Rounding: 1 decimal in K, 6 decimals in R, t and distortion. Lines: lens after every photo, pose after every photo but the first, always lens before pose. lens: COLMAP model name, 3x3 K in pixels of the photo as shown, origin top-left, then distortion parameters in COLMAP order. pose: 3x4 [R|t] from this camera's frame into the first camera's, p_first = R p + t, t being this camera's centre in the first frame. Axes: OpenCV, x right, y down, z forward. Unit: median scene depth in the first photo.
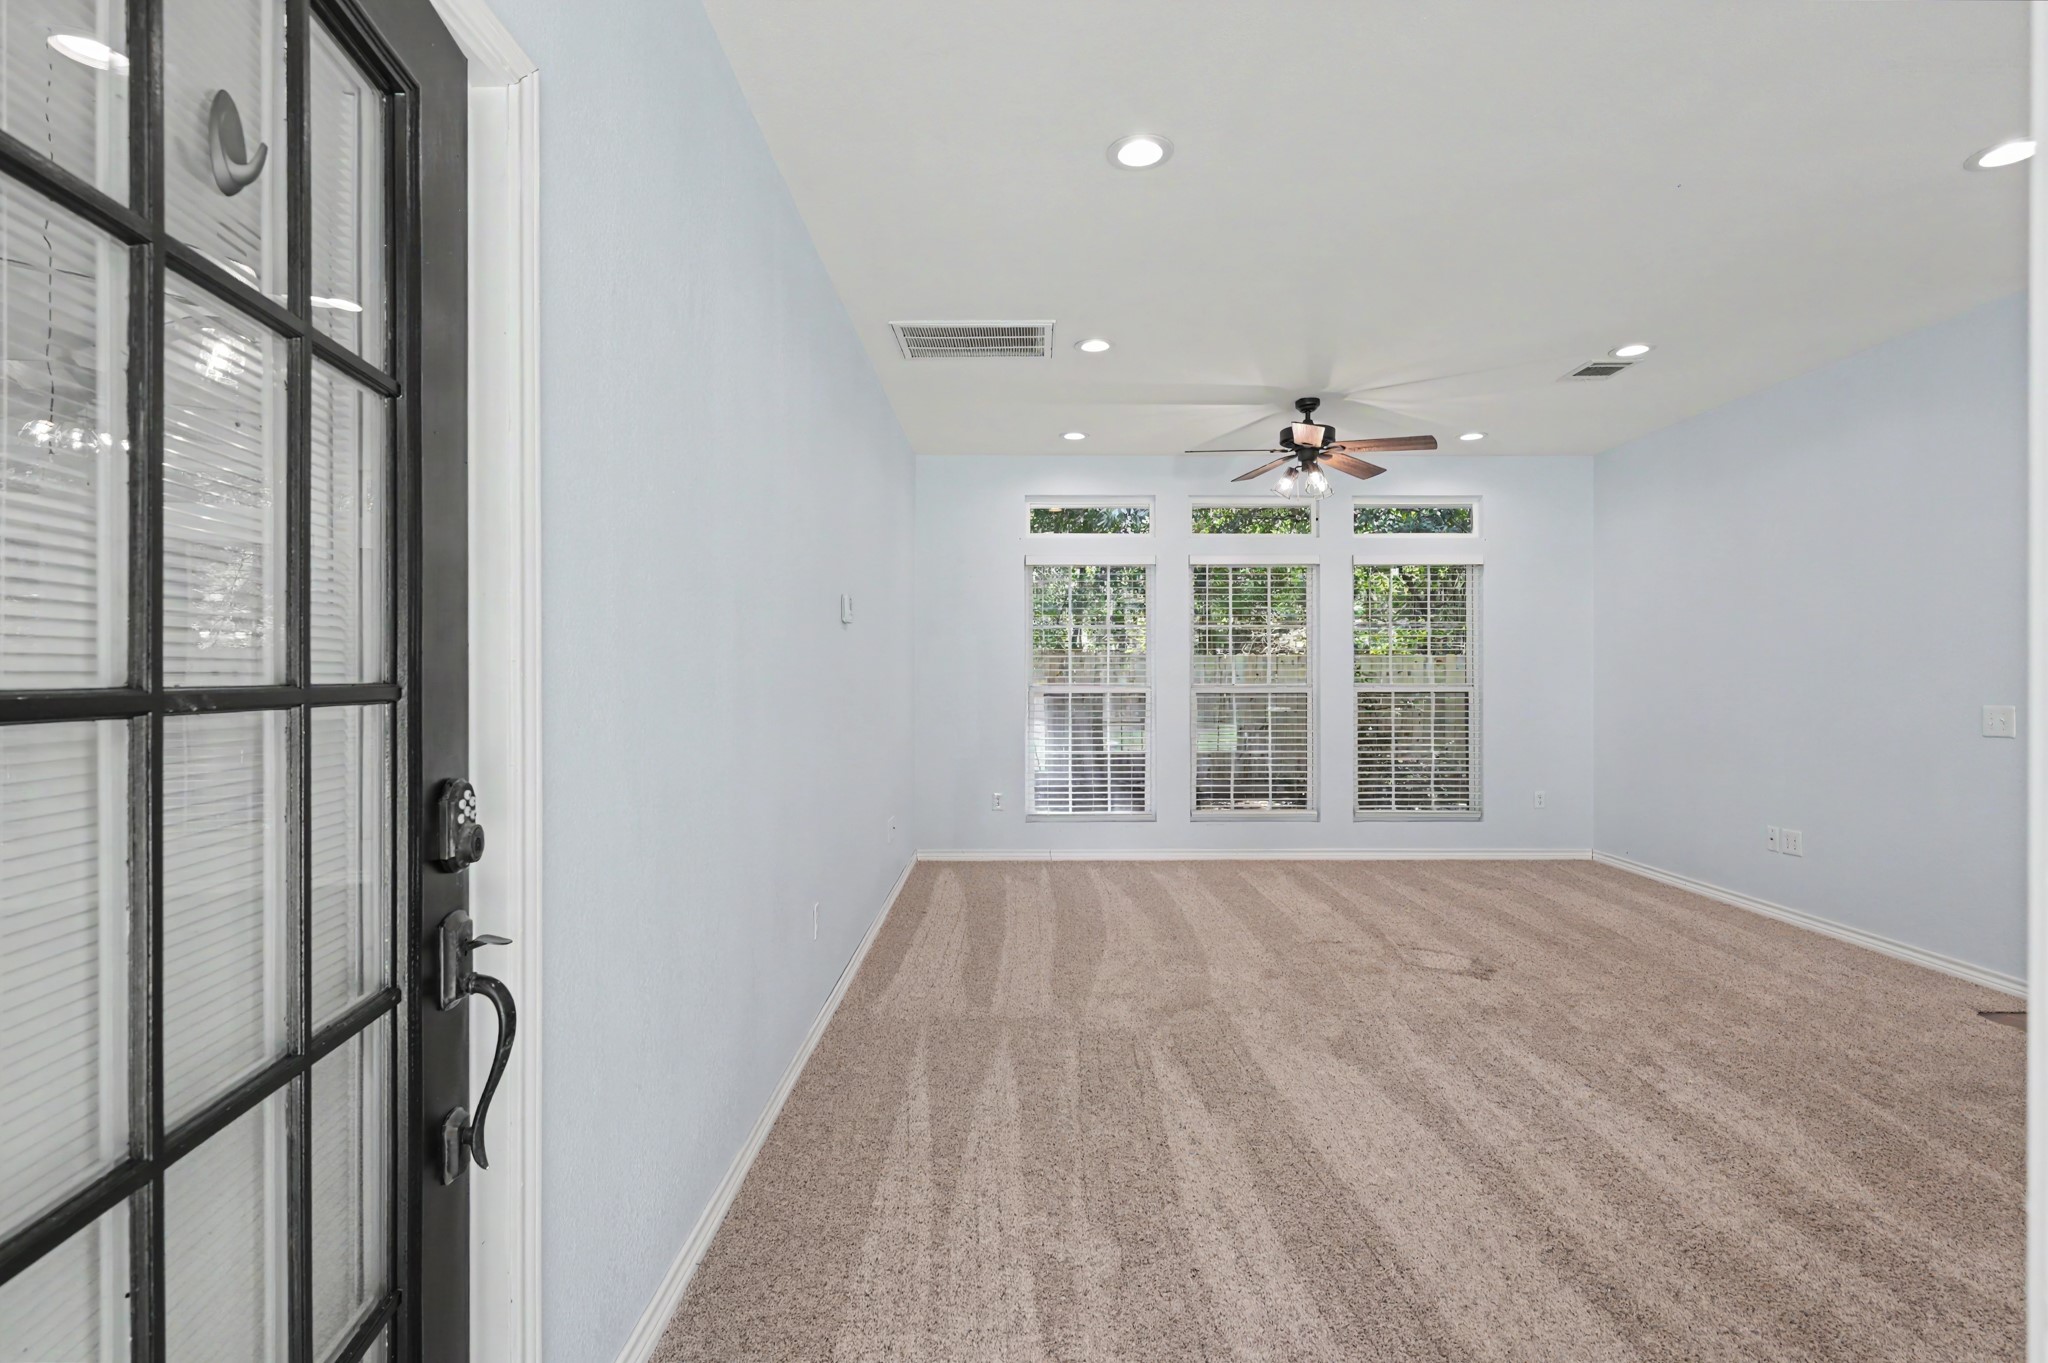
lens RADIAL K [[998.4, 0, 1023.8], [0, 998.4, 676.5], [0, 0, 1]] dist [-0.001870, -0.000147]
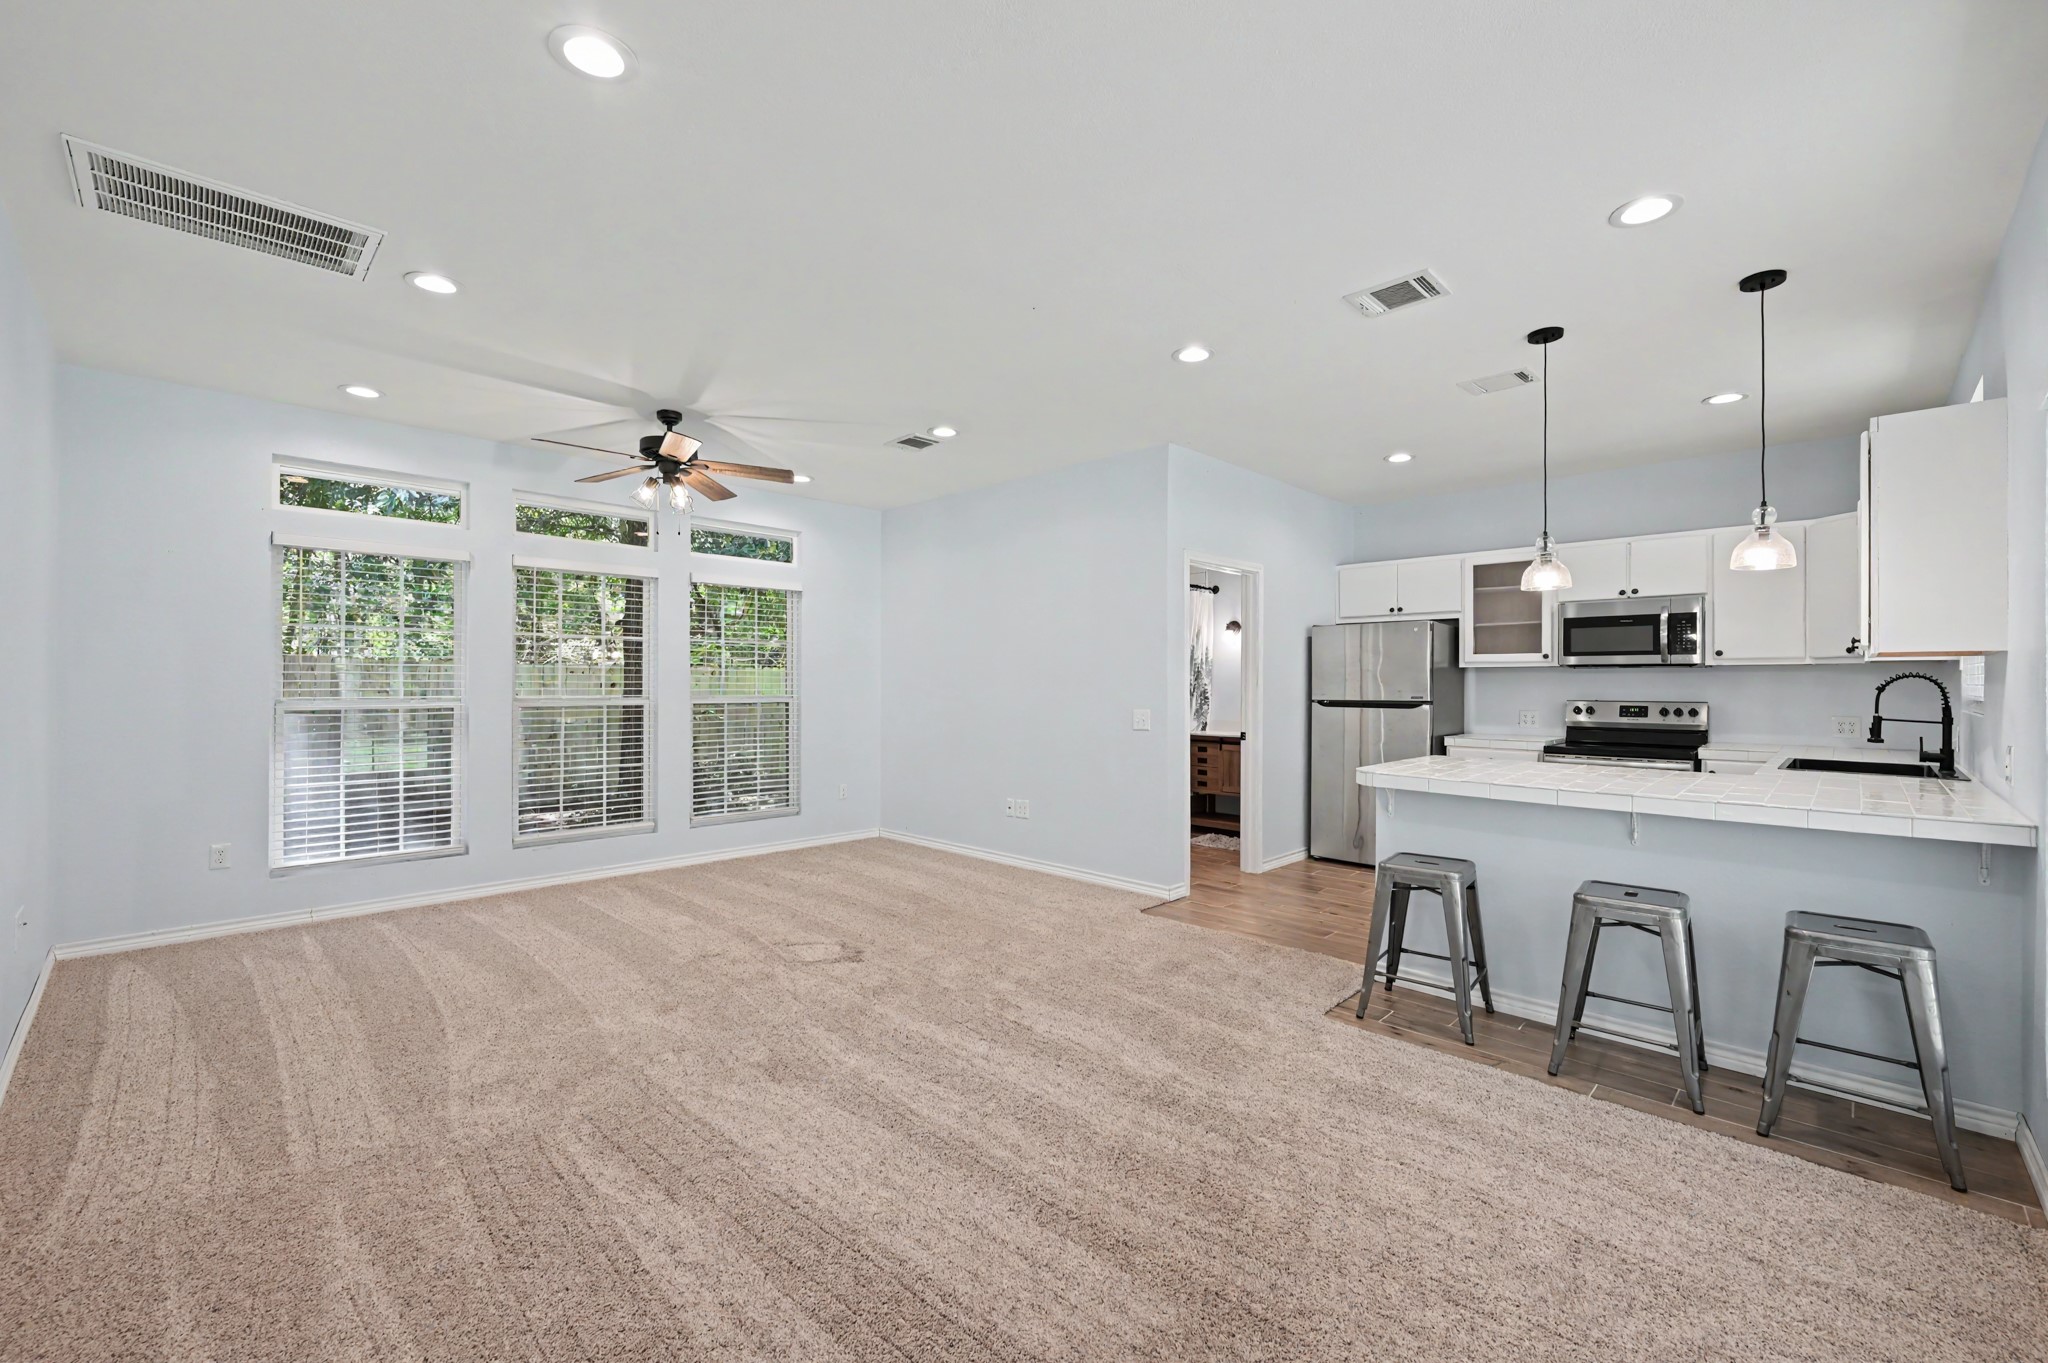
lens RADIAL K [[850.9, 0, 1024.9], [0, 850.9, 678.4], [0, 0, 1]] dist [-0.007323, 0.001419]
pose [[0.693482, 0.007826, 0.720431, -0.088944], [-0.004653, 0.999969, -0.006383, -0.008906], [-0.720459, 0.001074, 0.693497, 0.176564]]
